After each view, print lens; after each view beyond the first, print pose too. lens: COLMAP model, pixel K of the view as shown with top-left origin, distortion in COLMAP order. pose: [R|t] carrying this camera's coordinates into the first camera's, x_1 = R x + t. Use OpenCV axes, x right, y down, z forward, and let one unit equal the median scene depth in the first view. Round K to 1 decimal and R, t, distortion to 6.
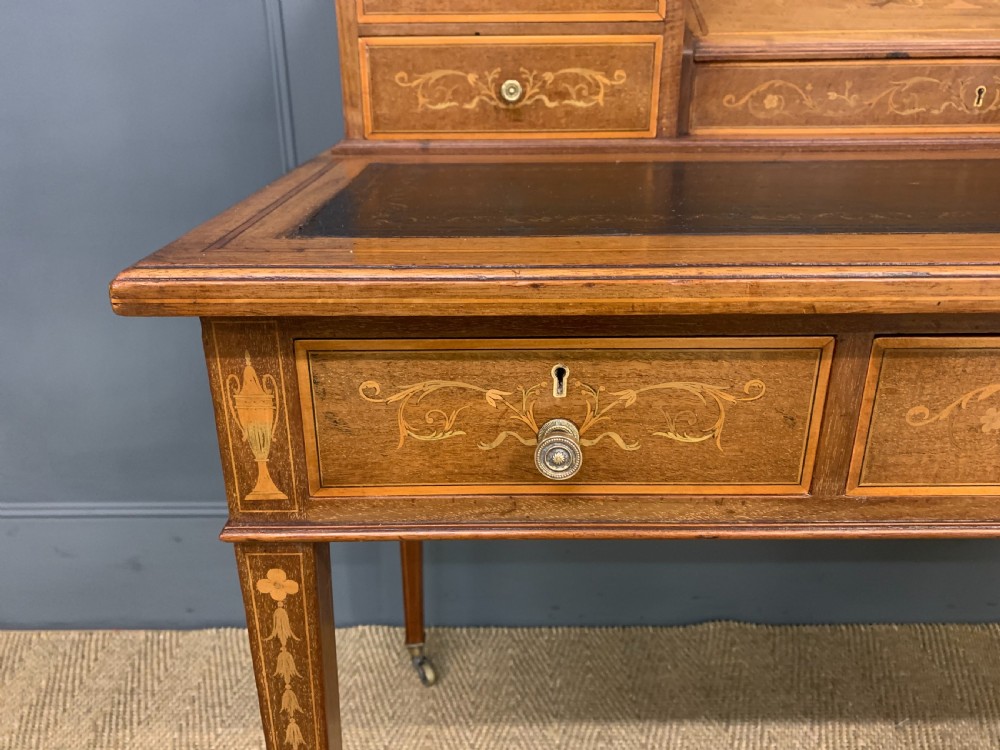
lens RADIAL K [[780.4, 0, 493.6], [0, 780.4, 371.2], [0, 0, 1]] dist [0.017302, -0.011600]
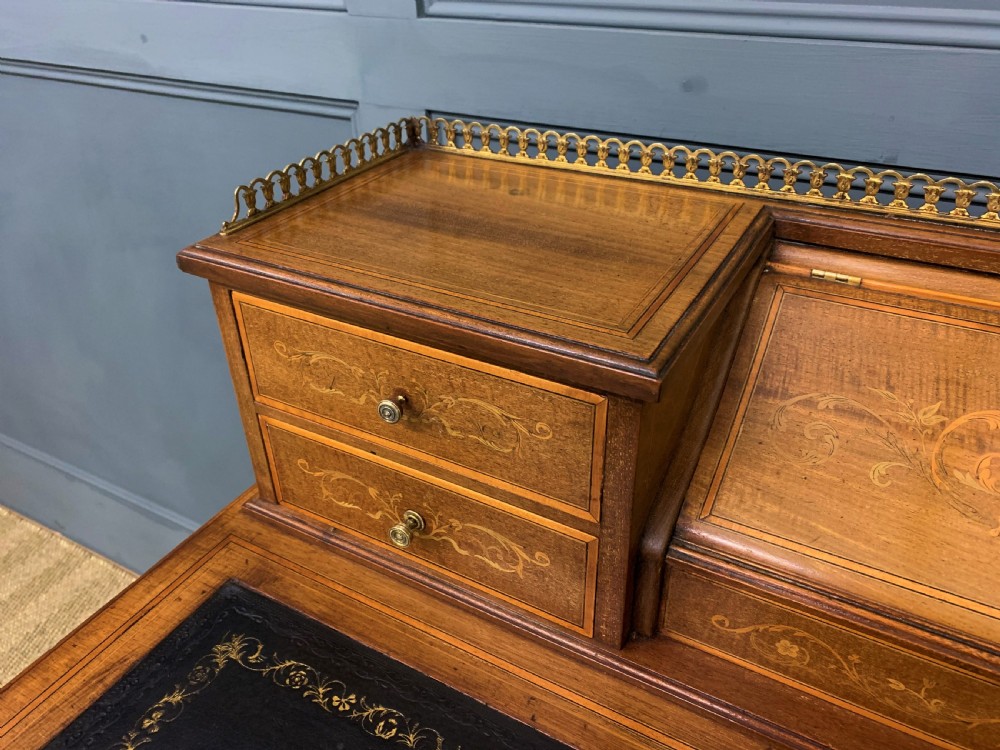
lens RADIAL K [[785.8, 0, 493.0], [0, 785.8, 365.4], [0, 0, 1]] dist [0.032992, -0.039118]
pose [[0.870253, 0.246769, -0.426338, 0.573798], [-0.172373, 0.963310, 0.205722, -1.026505], [0.461462, -0.105542, 0.880860, 0.575577]]
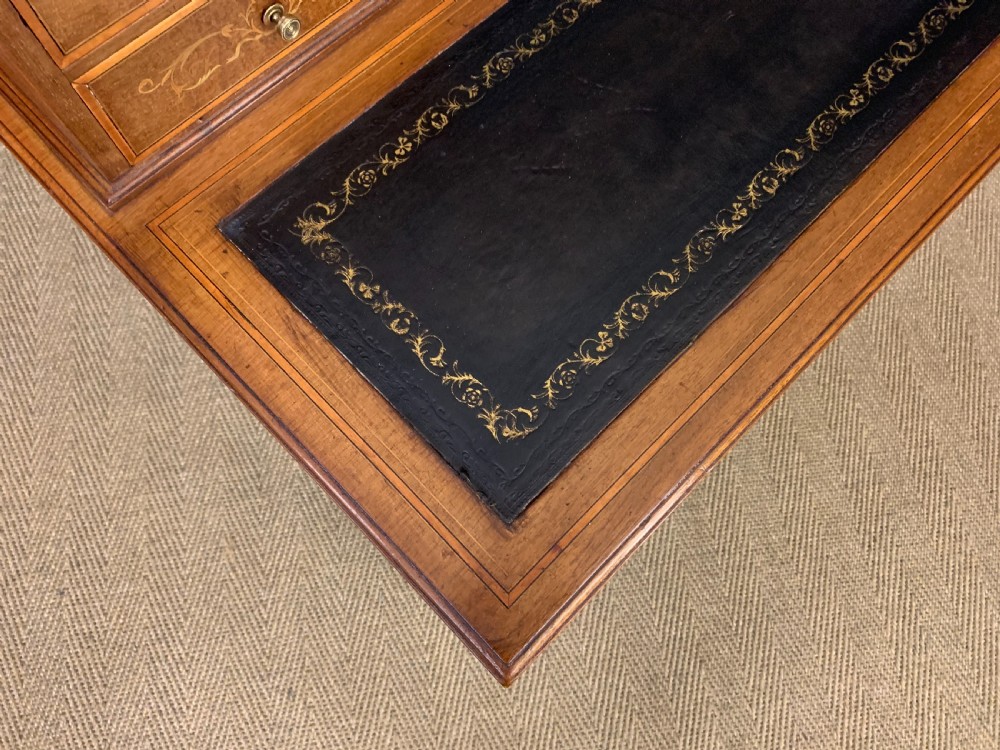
lens RADIAL K [[785.8, 0, 493.0], [0, 785.8, 365.4], [0, 0, 1]] dist [0.032992, -0.039118]
pose [[0.709238, -0.660053, 0.247614, -0.360811], [0.224160, 0.544160, 0.808481, -1.124493], [-0.668382, -0.517900, 0.533896, 0.432269]]
